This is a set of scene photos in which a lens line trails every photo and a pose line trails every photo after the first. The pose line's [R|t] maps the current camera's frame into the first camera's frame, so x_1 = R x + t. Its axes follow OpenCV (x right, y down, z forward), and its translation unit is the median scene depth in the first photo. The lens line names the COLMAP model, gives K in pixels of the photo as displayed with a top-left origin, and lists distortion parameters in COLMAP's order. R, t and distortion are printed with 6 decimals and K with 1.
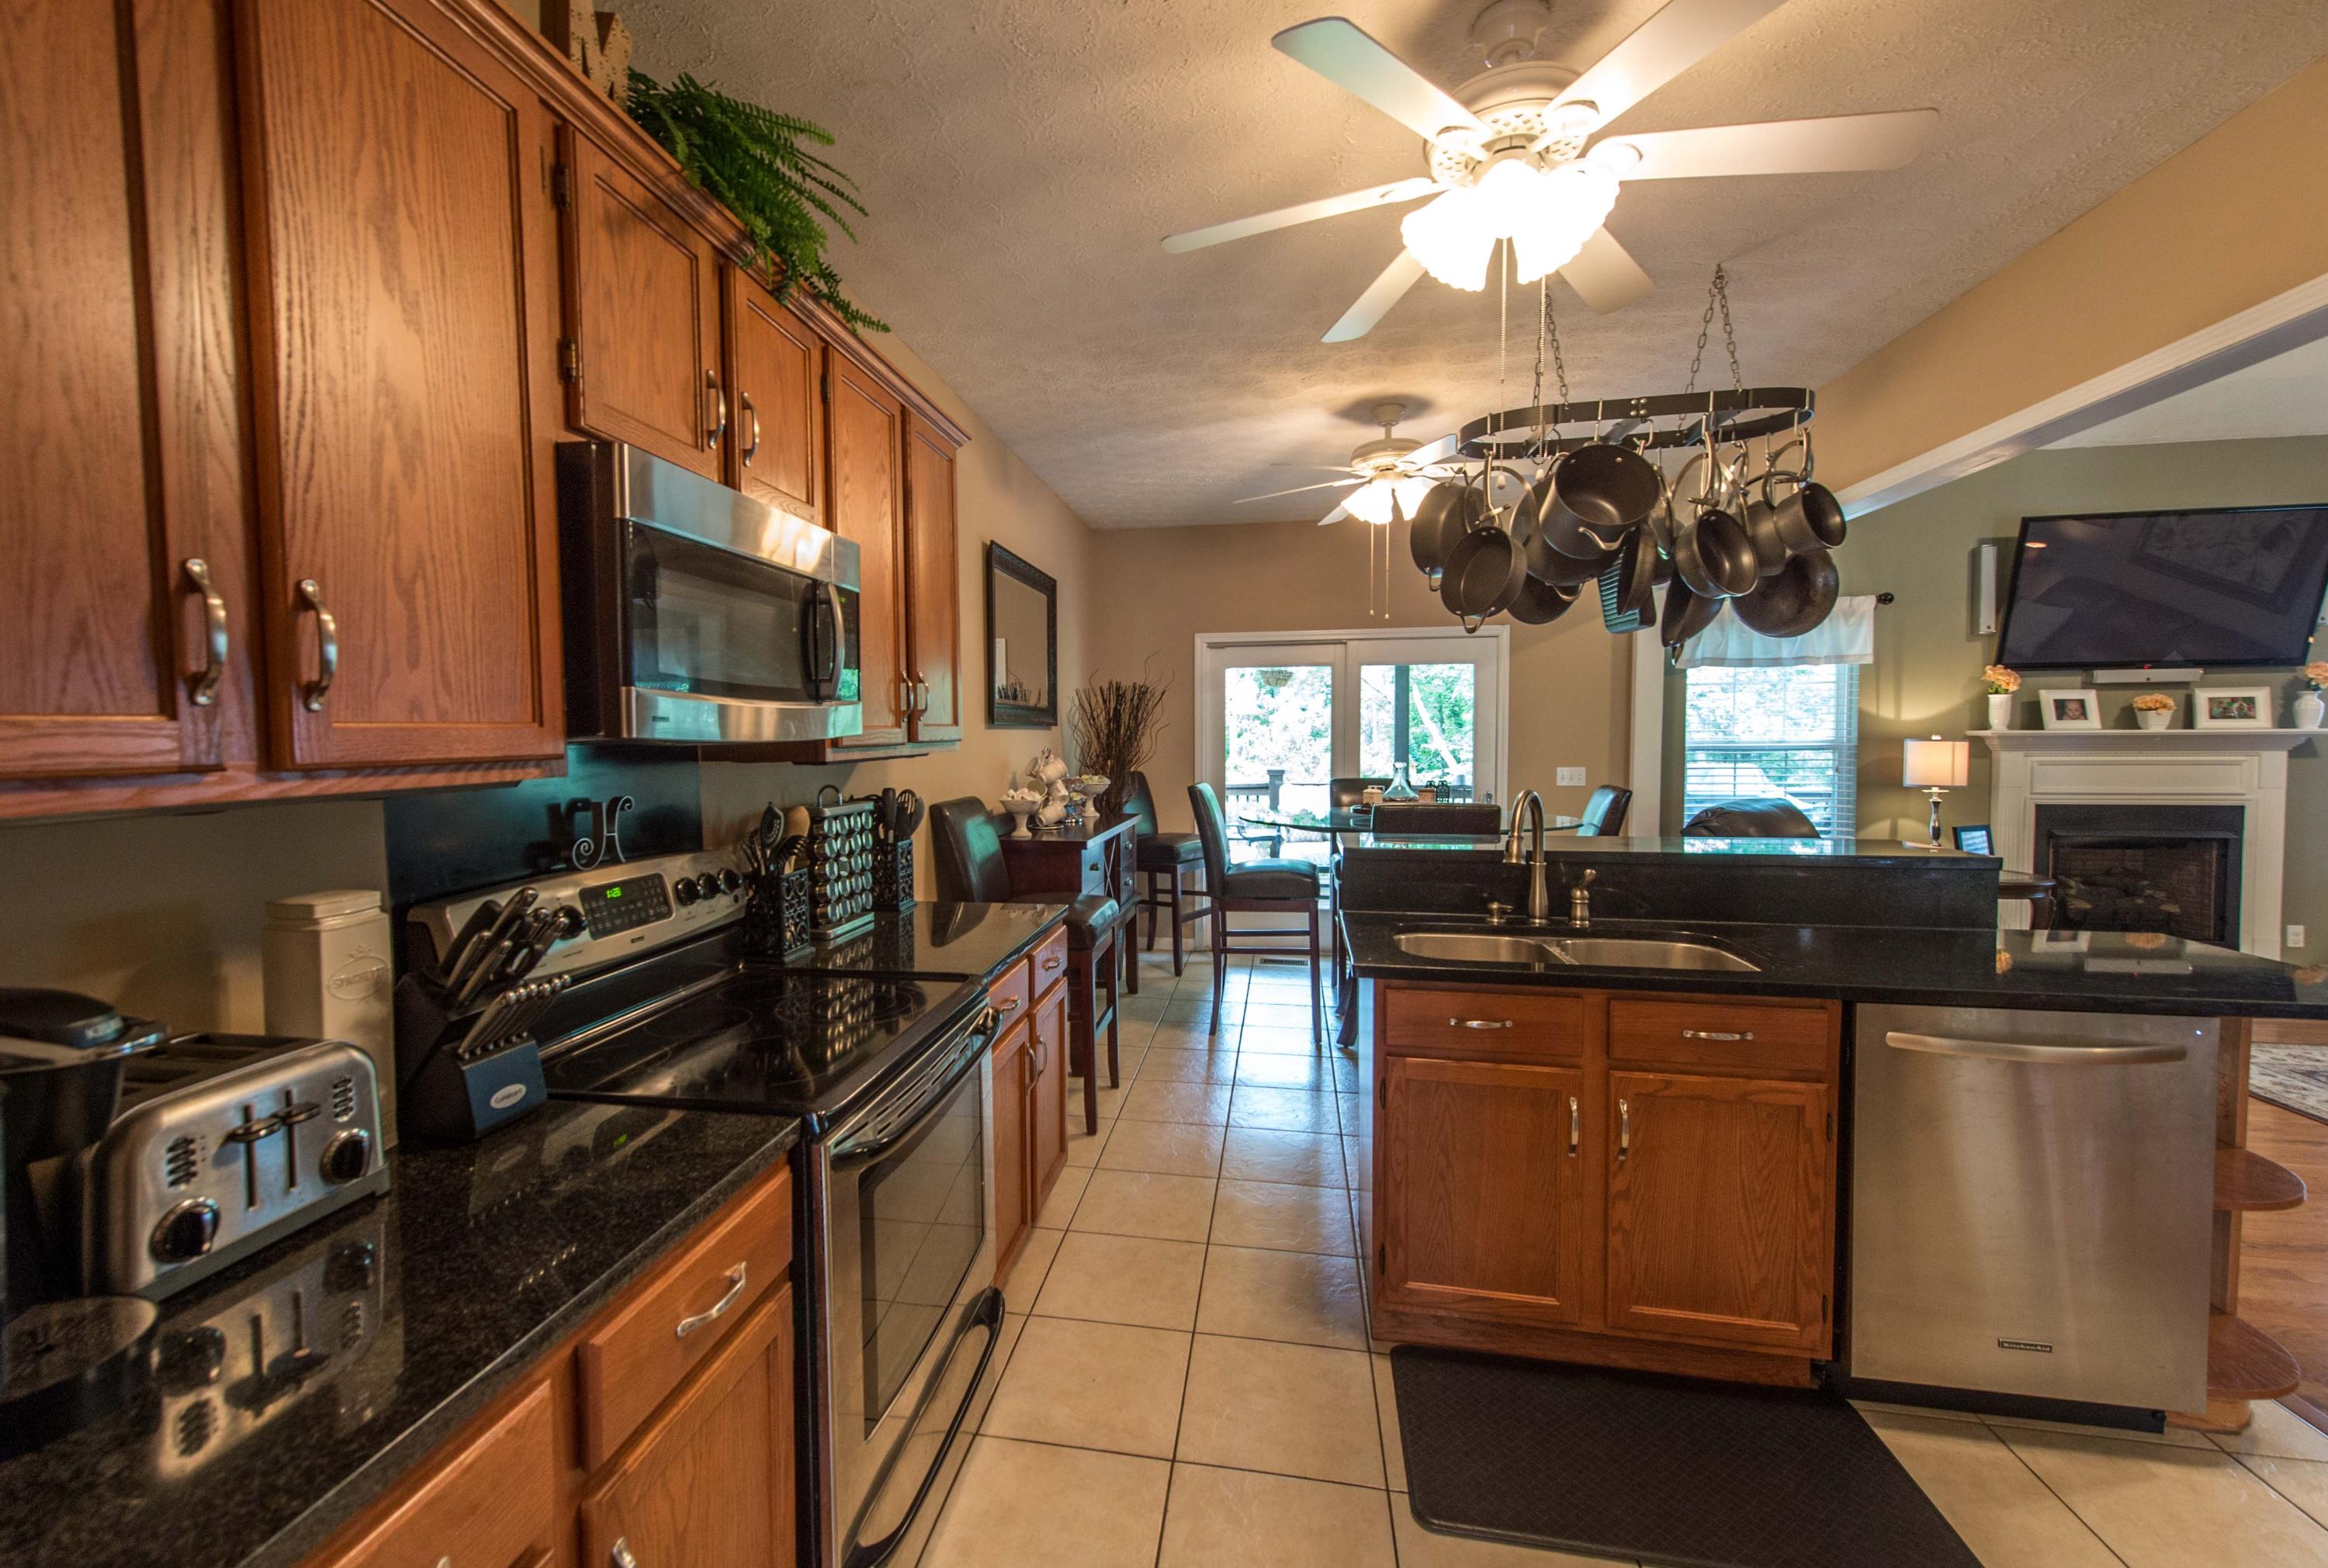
lens RADIAL K [[956.9, 0, 1130.1], [0, 956.9, 773.7], [0, 0, 1]] dist [0.015701, -0.001400]
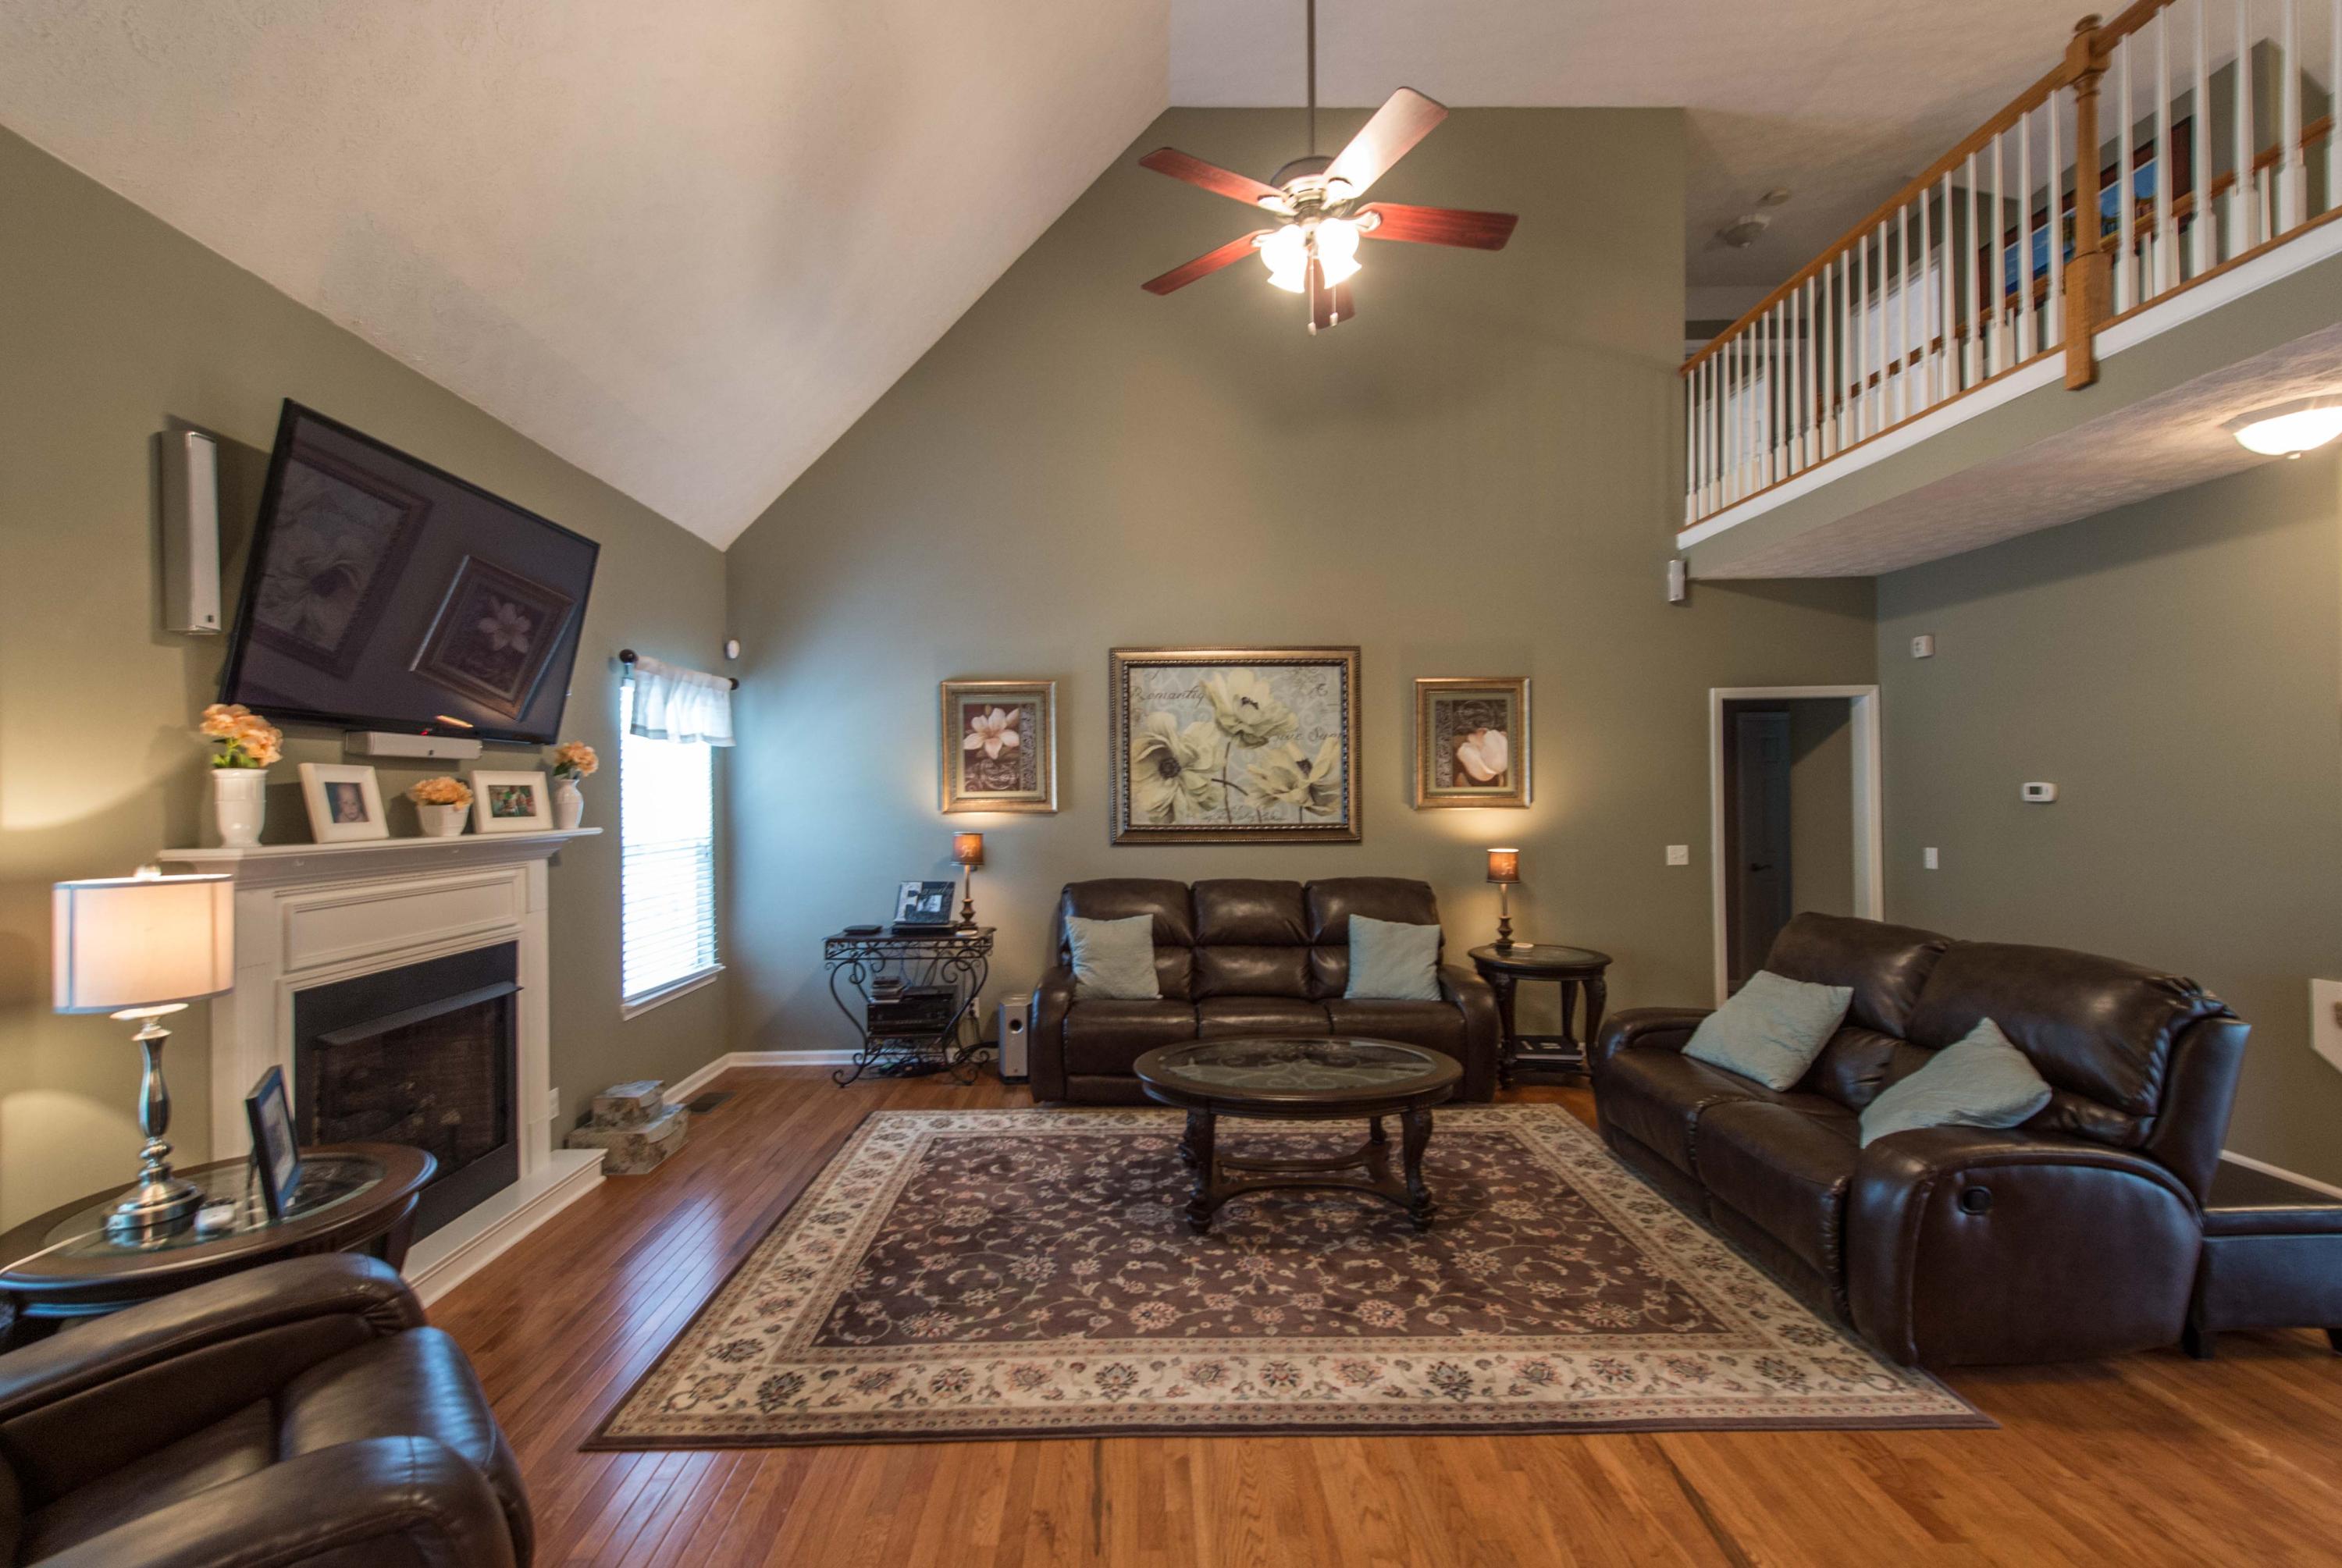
lens RADIAL K [[962.6, 0, 1152.6], [0, 962.6, 789.0], [0, 0, 1]] dist [0.015701, -0.001400]
pose [[-0.193058, 0.012925, 0.981102, 0.364903], [0.051025, 0.998693, -0.003116, -0.049460], [-0.979860, 0.049459, -0.193466, 0.671237]]
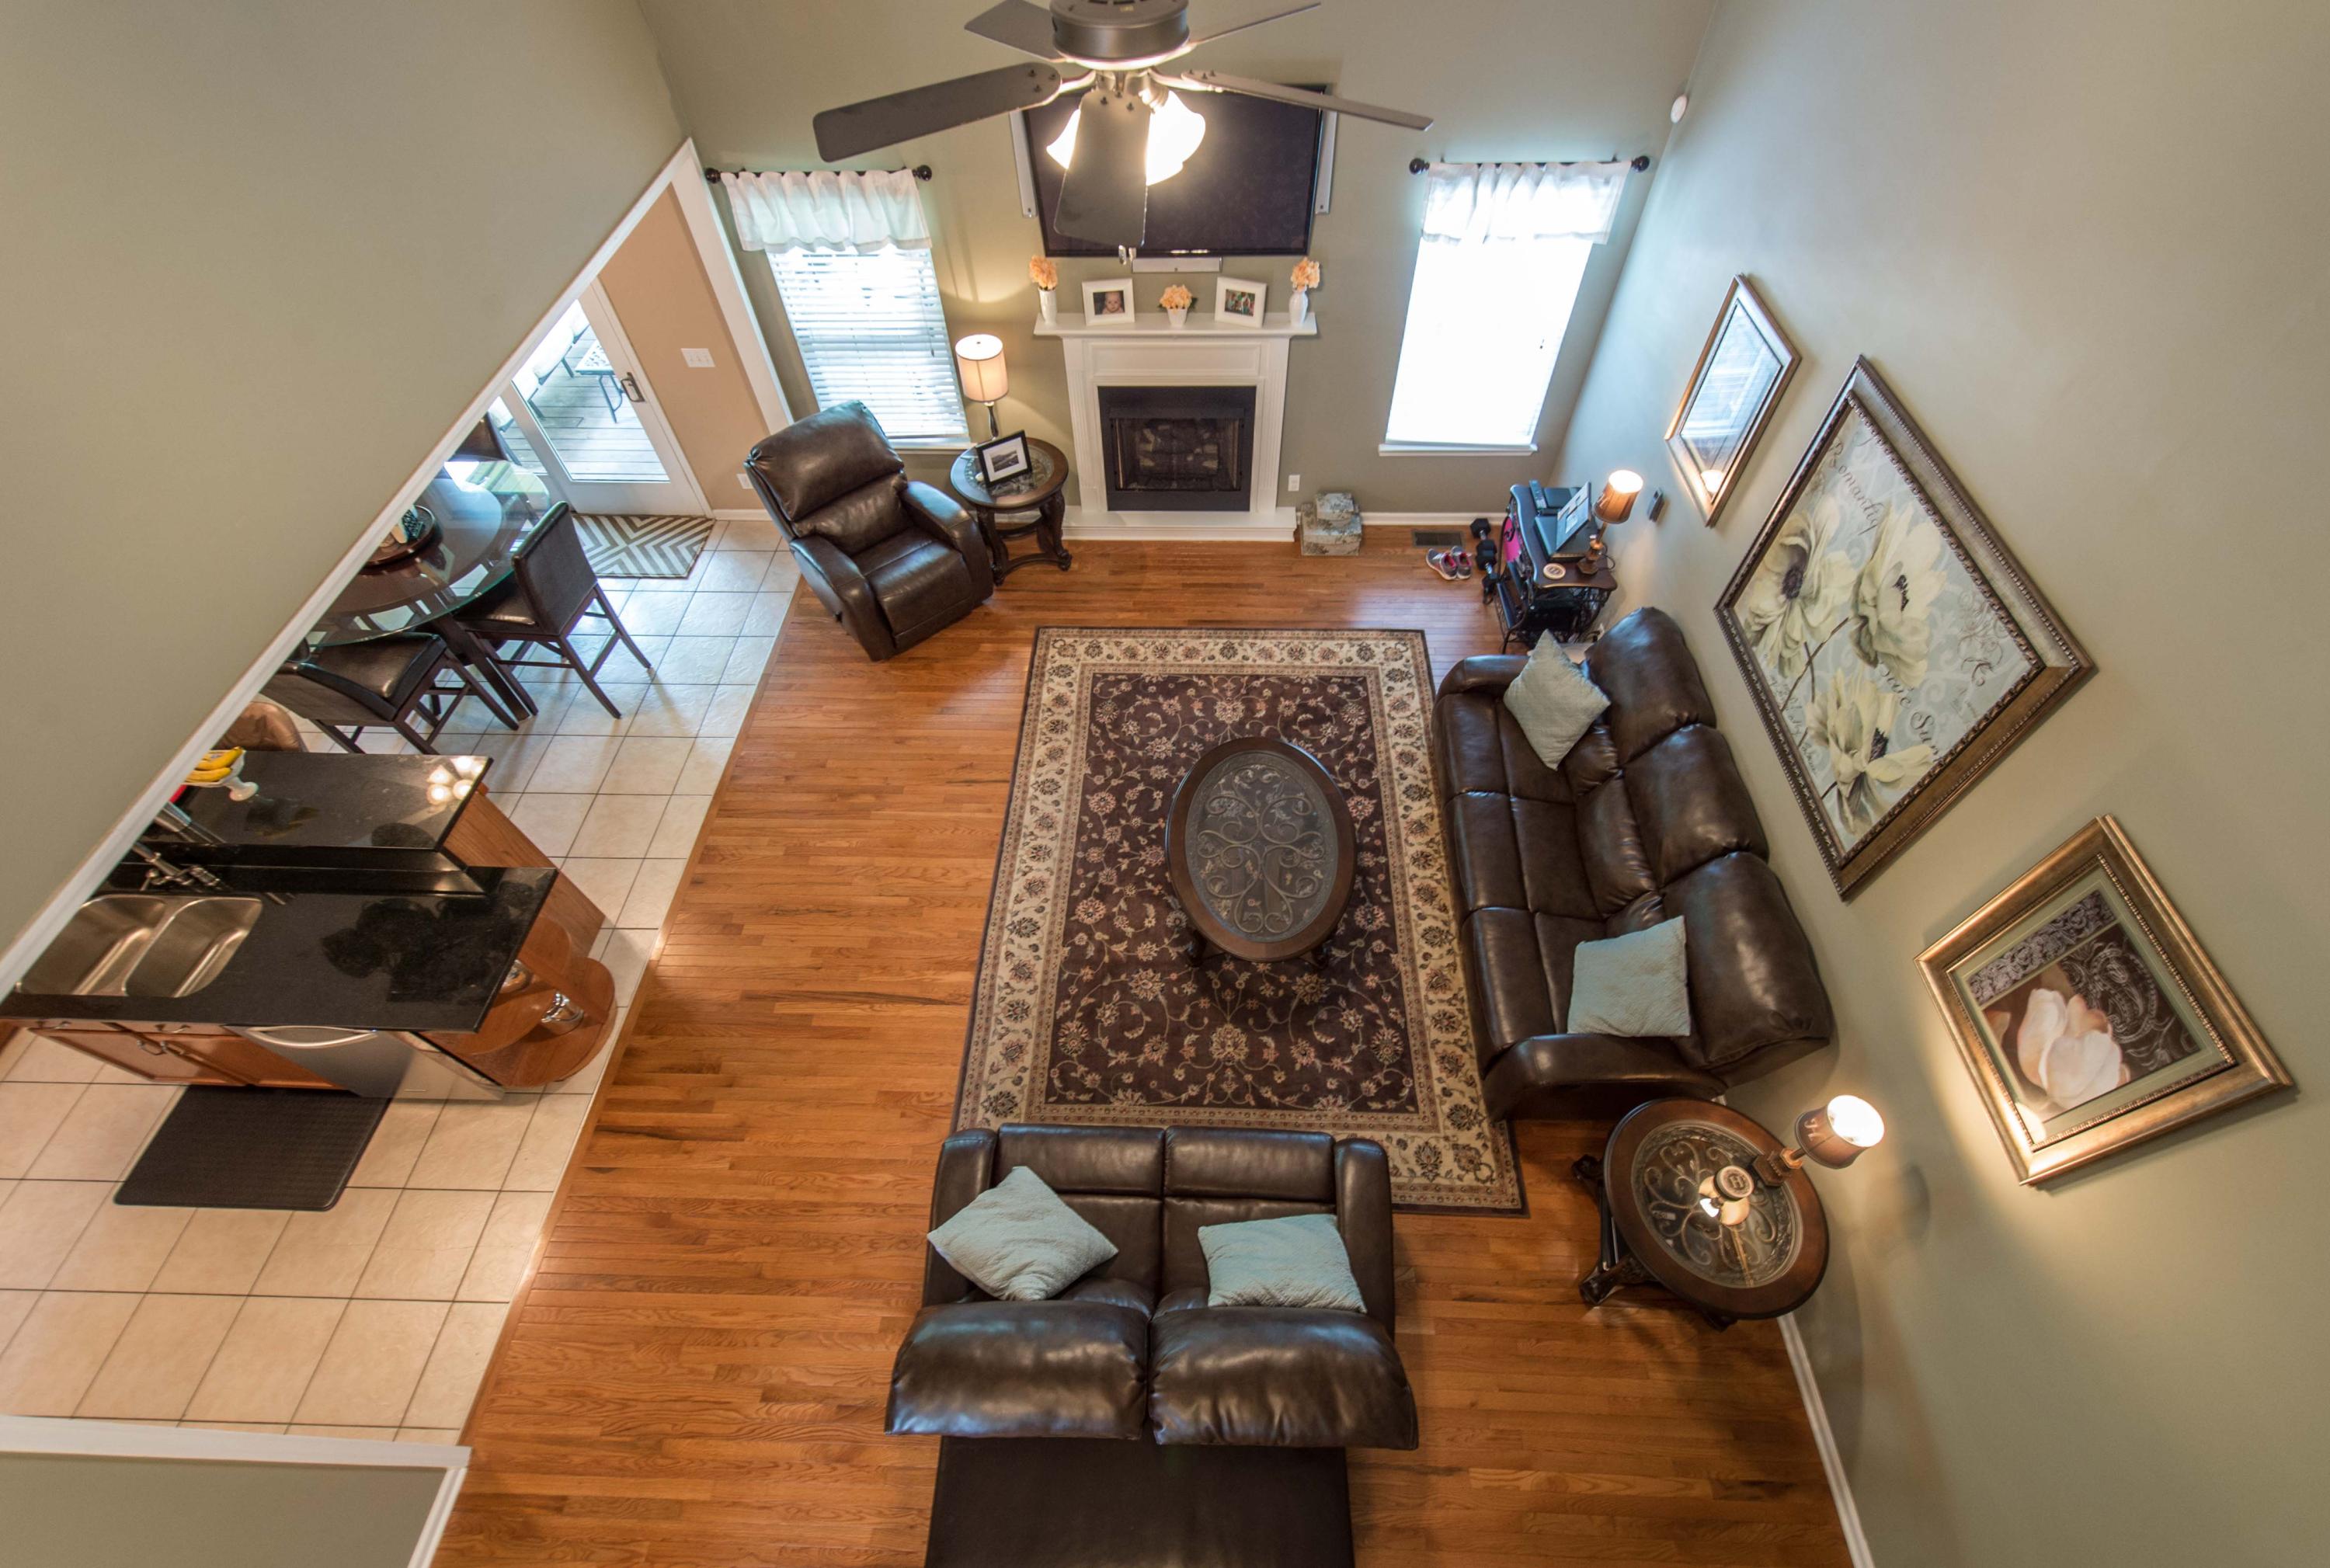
lens RADIAL K [[957.8, 0, 1169.5], [0, 957.8, 797.4], [0, 0, 1]] dist [0.015701, -0.001400]
pose [[0.989603, -0.123866, 0.073093, 0.892507], [0.021060, 0.627532, 0.778306, -0.521382], [-0.142274, -0.768675, 0.623616, -0.033281]]
